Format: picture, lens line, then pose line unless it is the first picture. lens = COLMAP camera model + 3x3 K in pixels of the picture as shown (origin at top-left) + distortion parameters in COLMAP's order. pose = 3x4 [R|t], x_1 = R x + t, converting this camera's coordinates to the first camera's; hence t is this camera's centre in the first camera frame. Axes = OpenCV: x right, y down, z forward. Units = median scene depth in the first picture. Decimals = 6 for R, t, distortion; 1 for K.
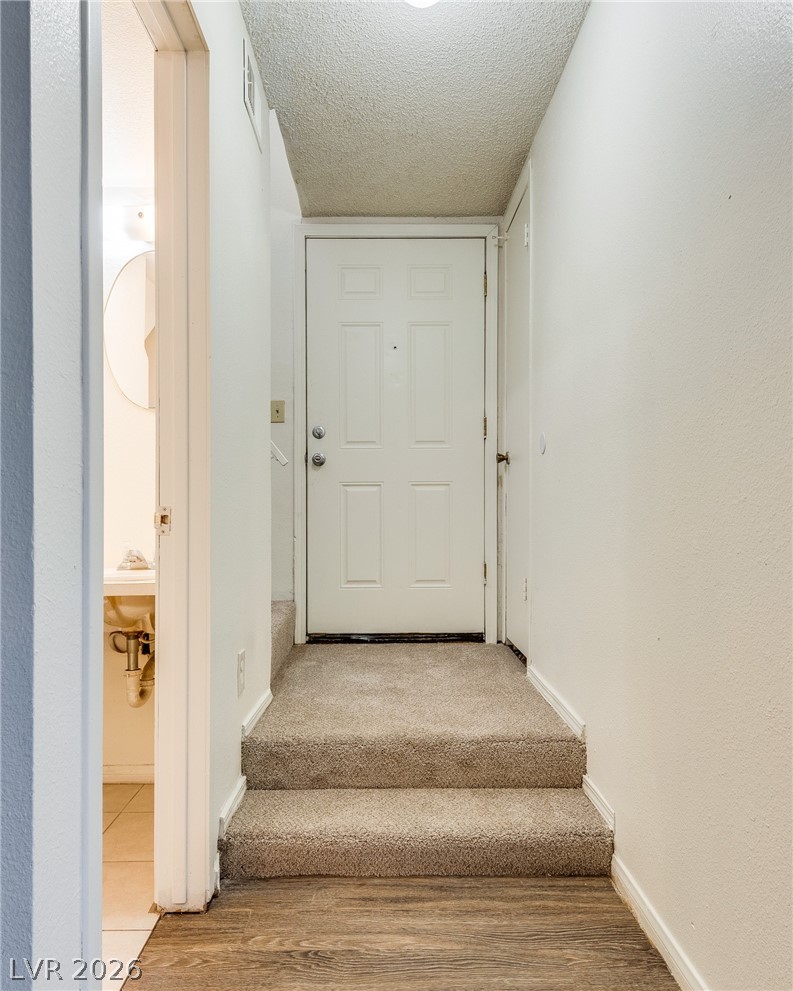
lens RADIAL K [[687.0, 0, 396.3], [0, 687.0, 499.0], [0, 0, 1]] dist [0.001261, -0.000732]
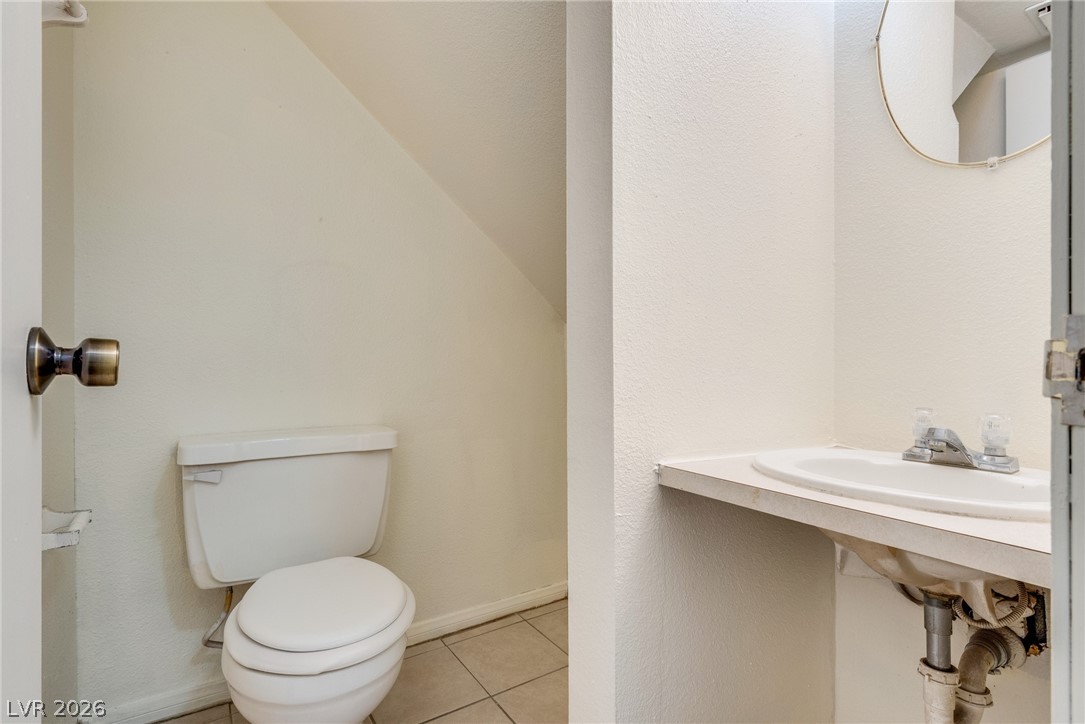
lens RADIAL K [[539.3, 0, 543.9], [0, 539.3, 362.2], [0, 0, 1]] dist [0.001169, 0.000382]
pose [[0.554694, 0.002162, -0.832051, -0.208418], [0.010137, 0.999905, 0.009357, 0.017317], [0.831992, -0.013625, 0.554620, 0.526229]]
